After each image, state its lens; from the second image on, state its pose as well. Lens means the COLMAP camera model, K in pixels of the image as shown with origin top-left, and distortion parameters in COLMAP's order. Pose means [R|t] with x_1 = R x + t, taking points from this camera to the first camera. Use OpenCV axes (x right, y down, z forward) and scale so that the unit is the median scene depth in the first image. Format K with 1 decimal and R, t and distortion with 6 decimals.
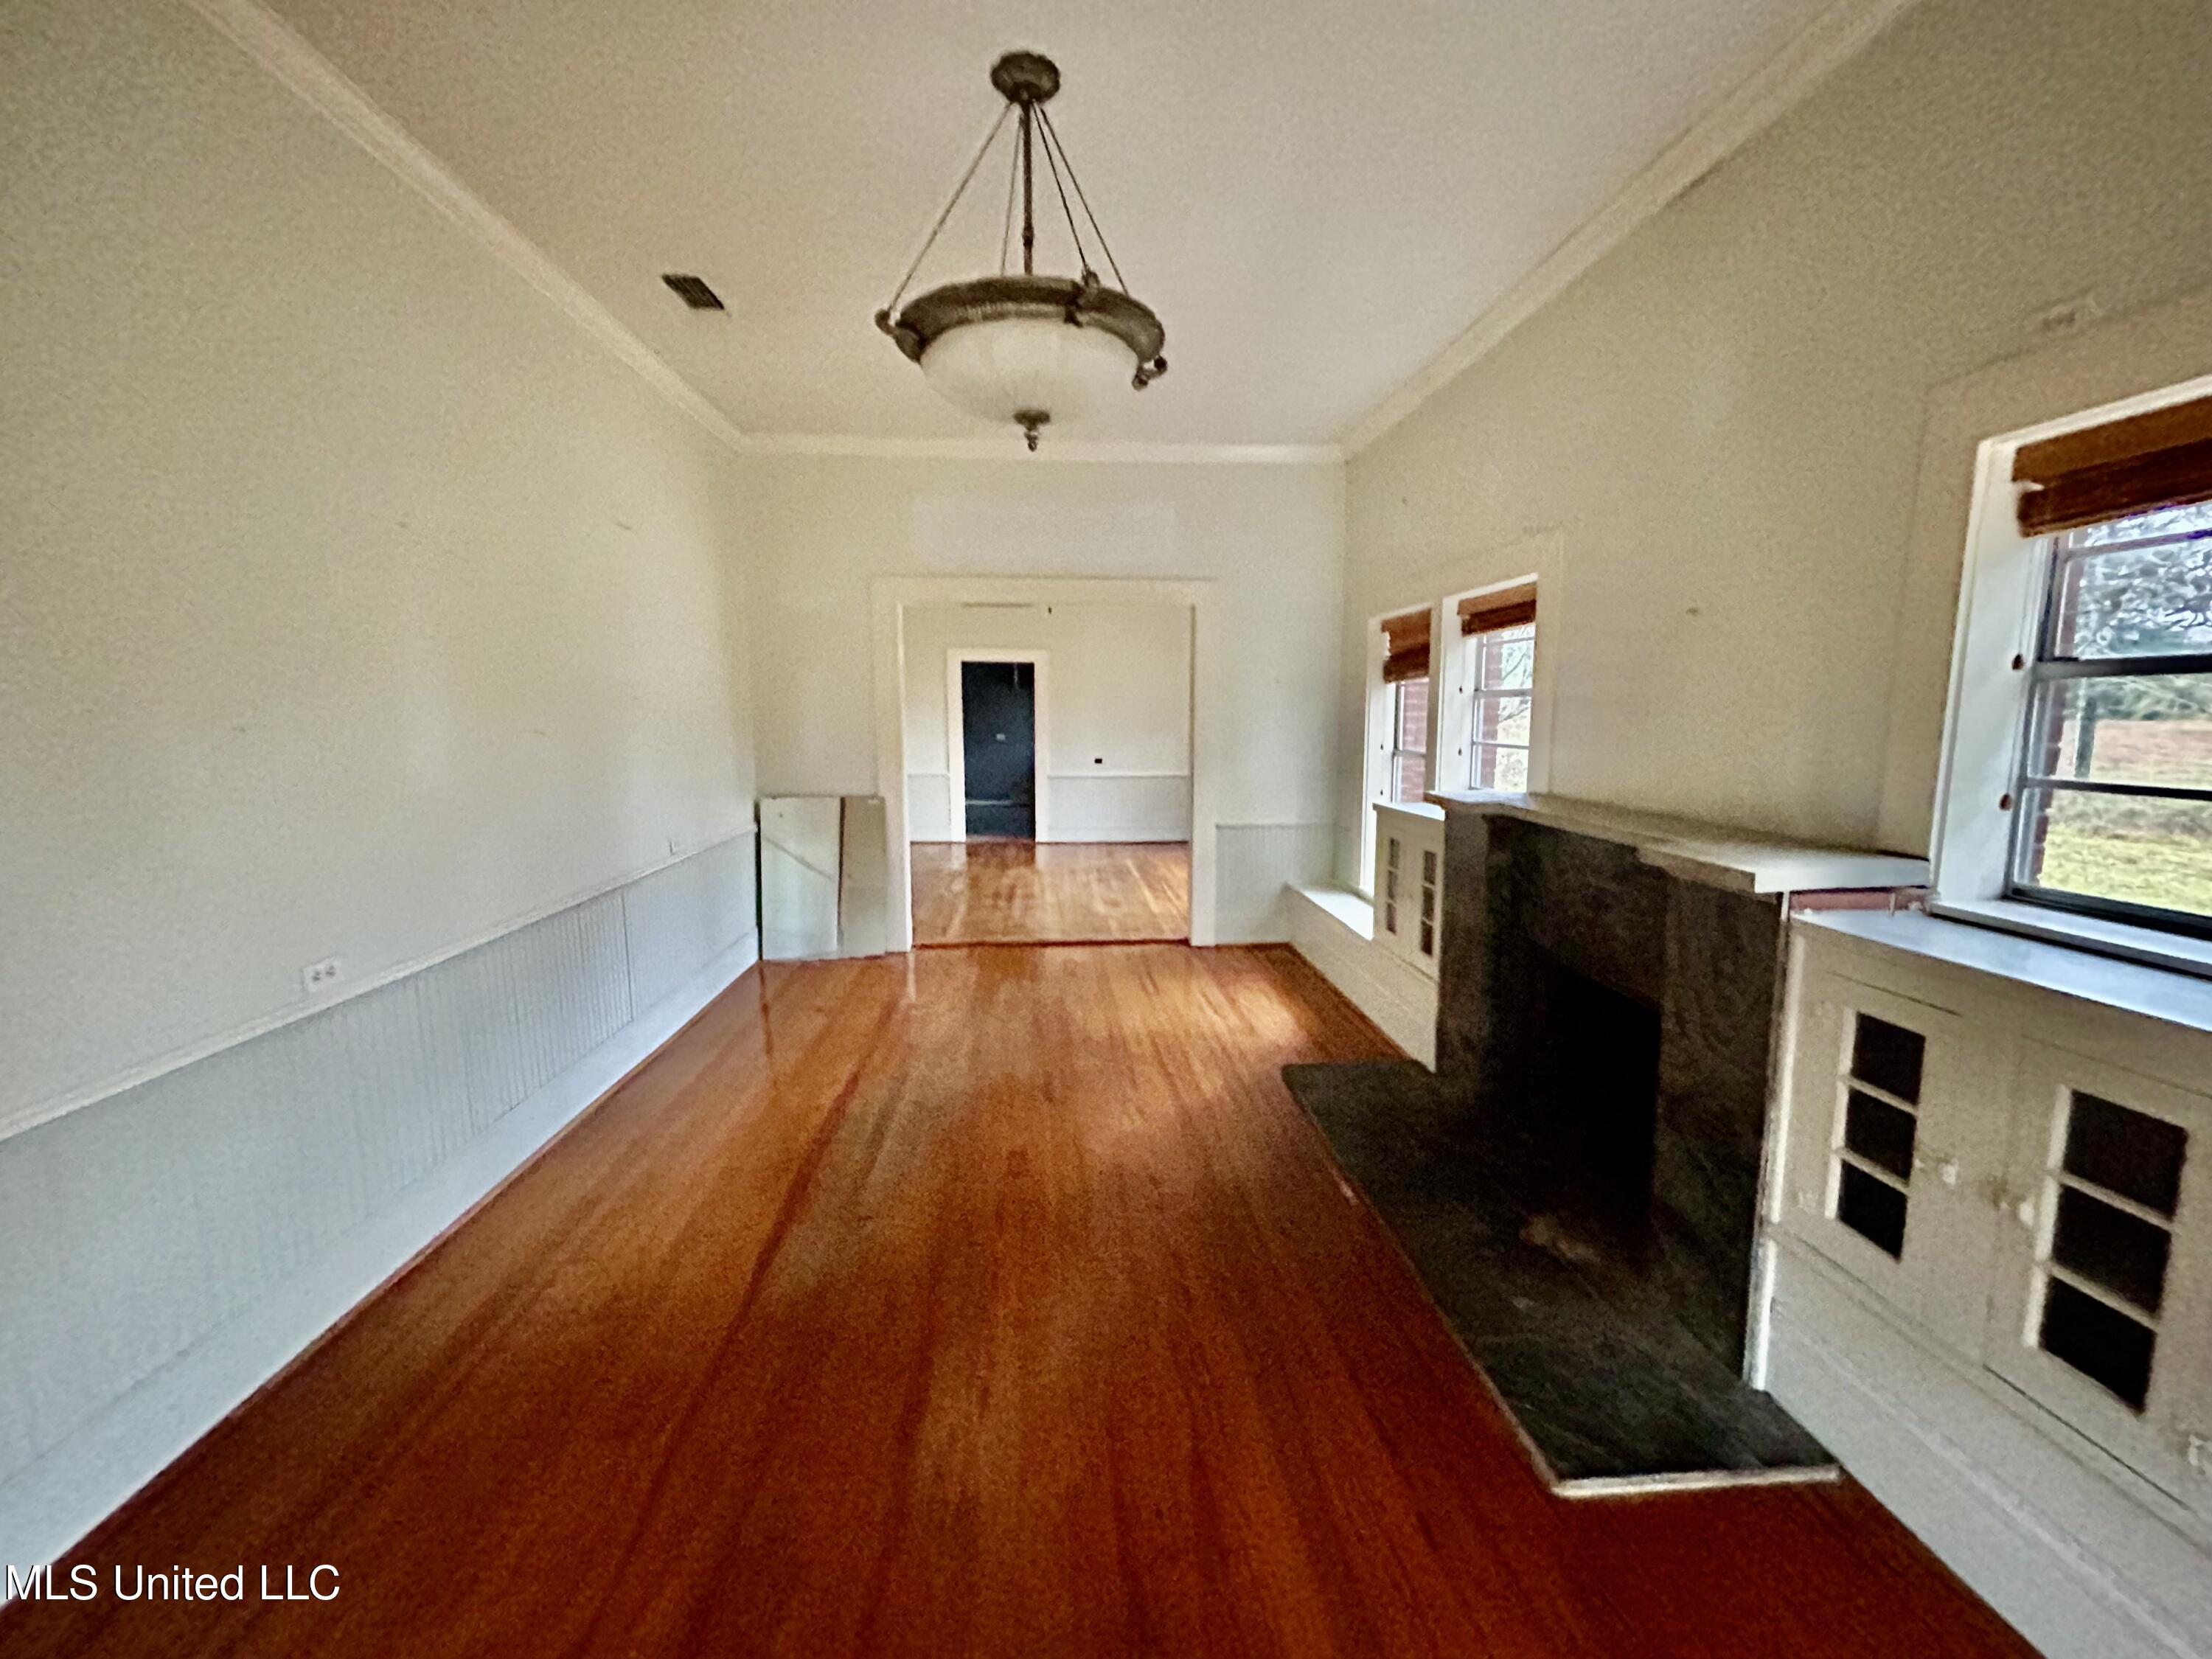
lens RADIAL K [[893.6, 0, 1103.9], [0, 893.6, 826.0], [0, 0, 1]] dist [-0.004199, -0.000729]
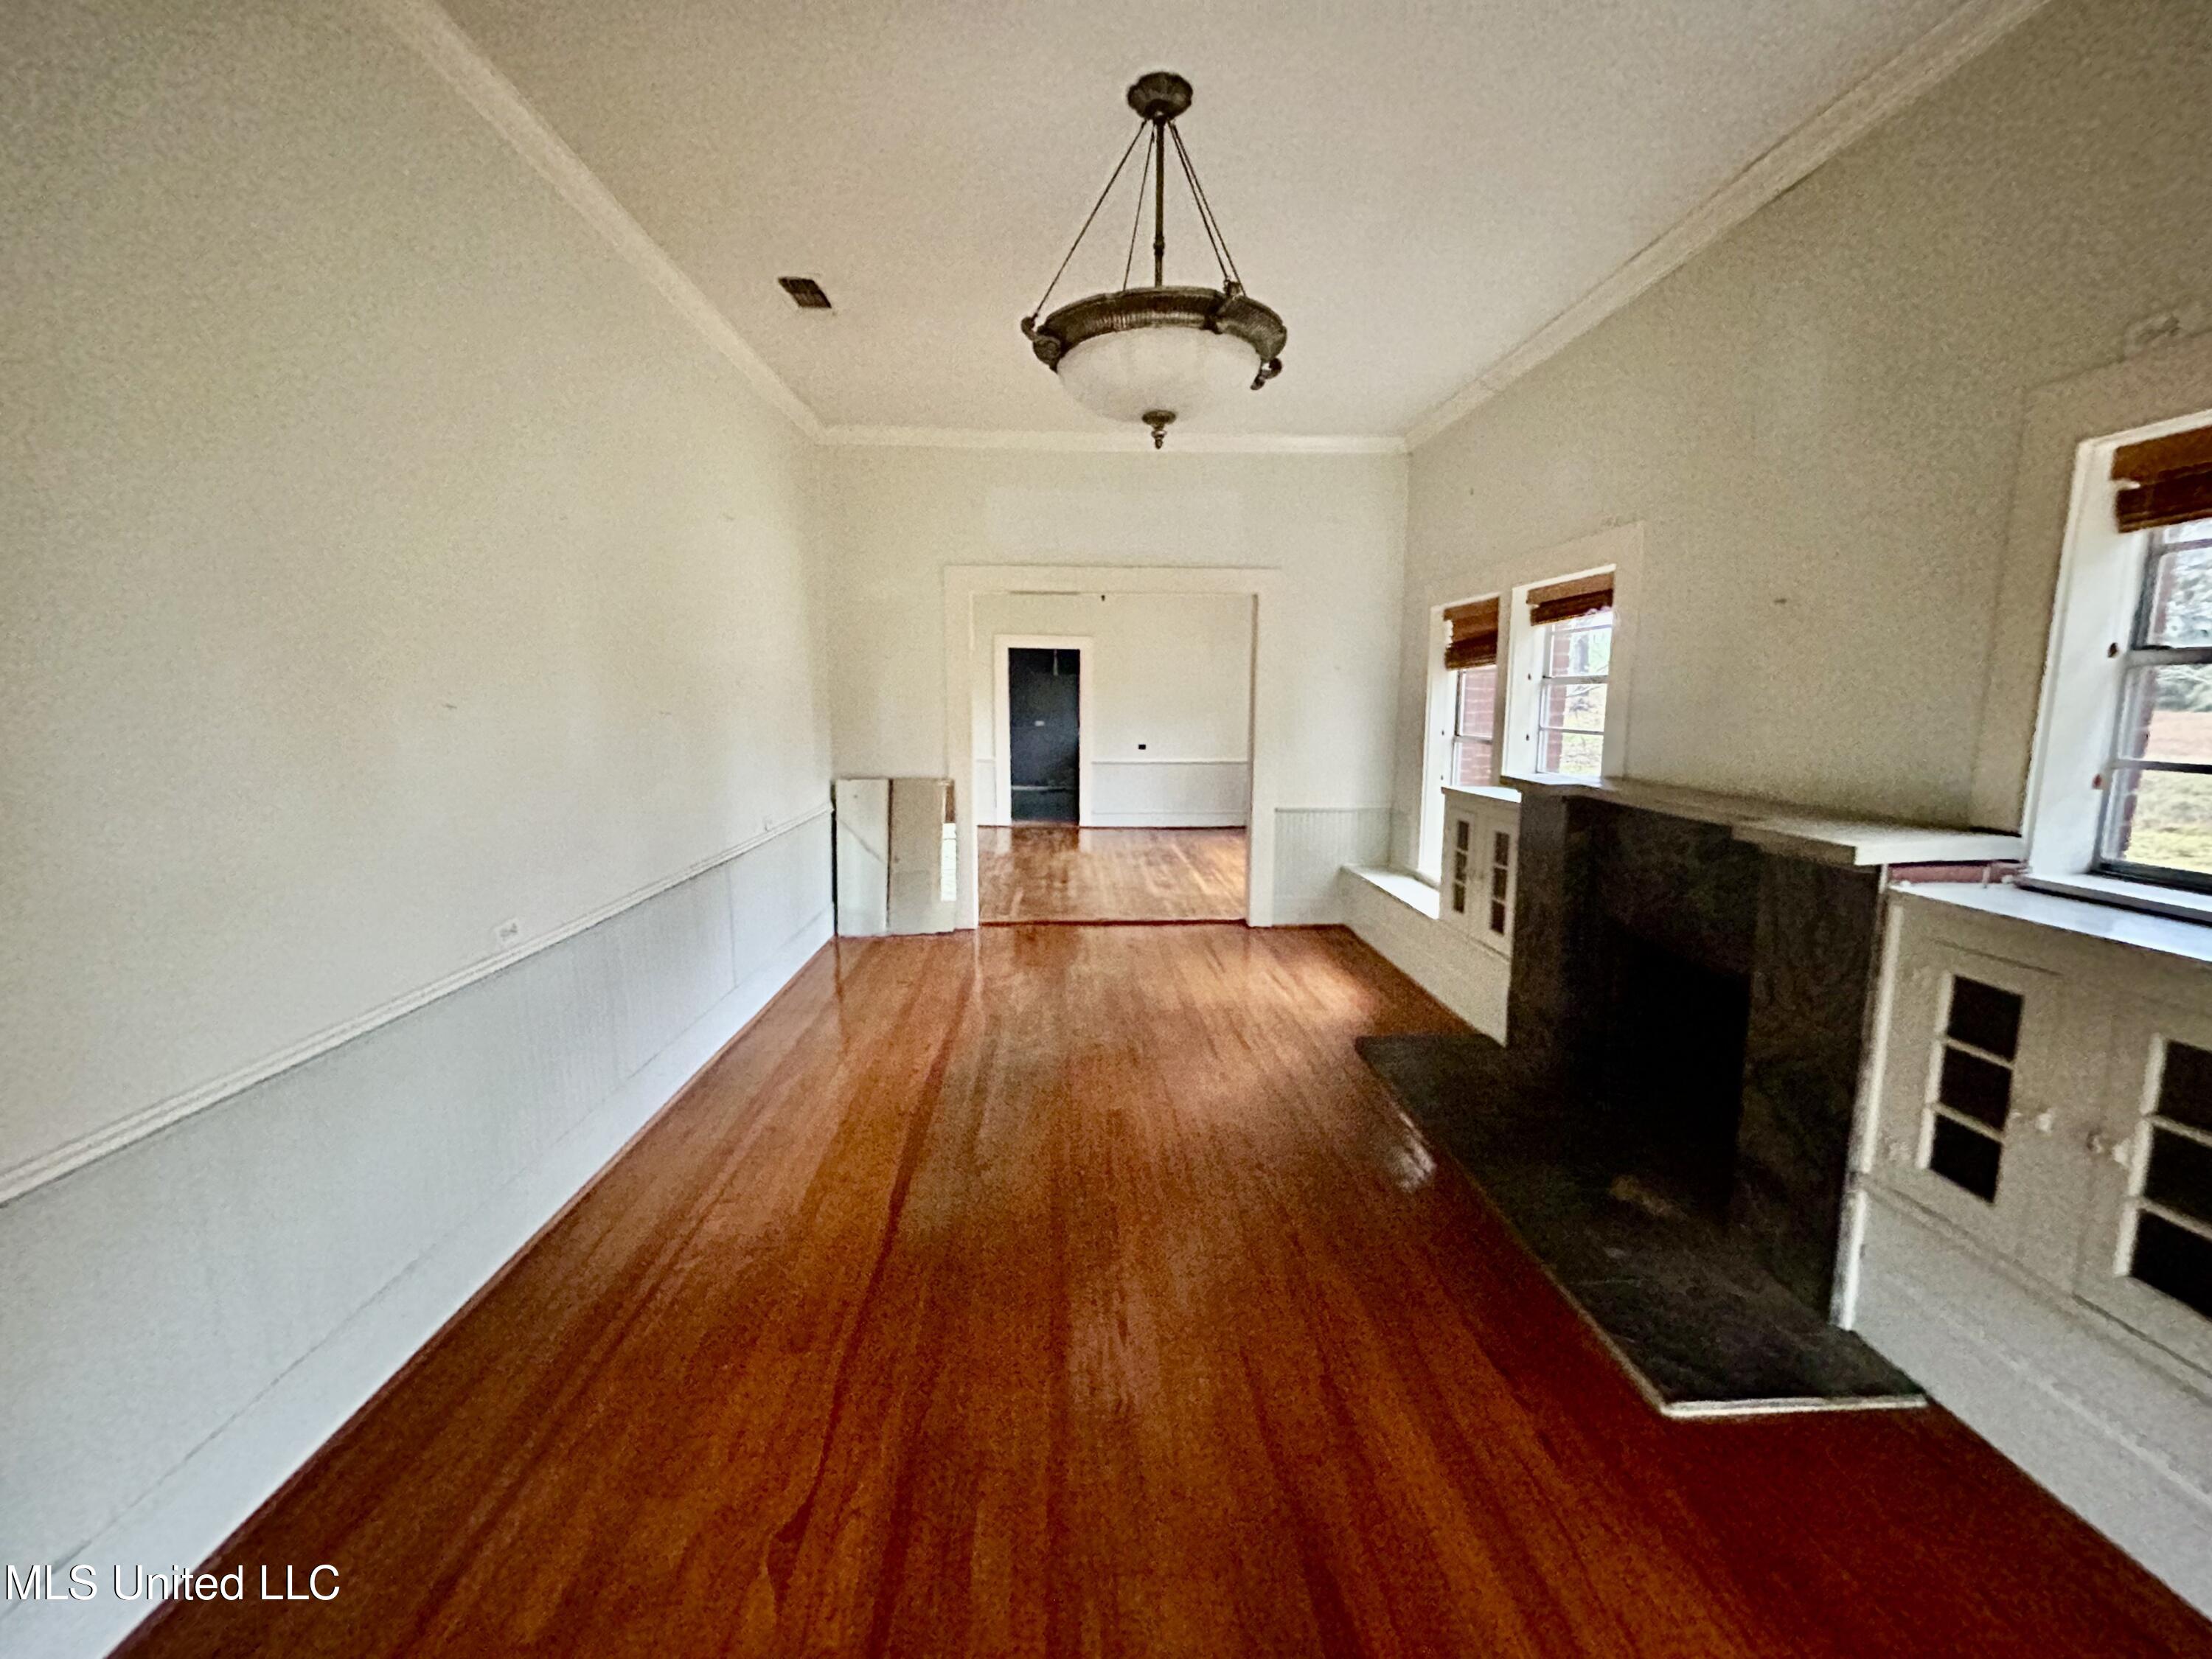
lens RADIAL K [[893.6, 0, 1105.8], [0, 893.6, 824.5], [0, 0, 1]] dist [-0.004199, -0.000729]
pose [[0.999751, 0.007534, -0.021024, -0.113508], [-0.007282, 0.999901, 0.012028, 0.015124], [0.021113, -0.011872, 0.999707, -0.068025]]
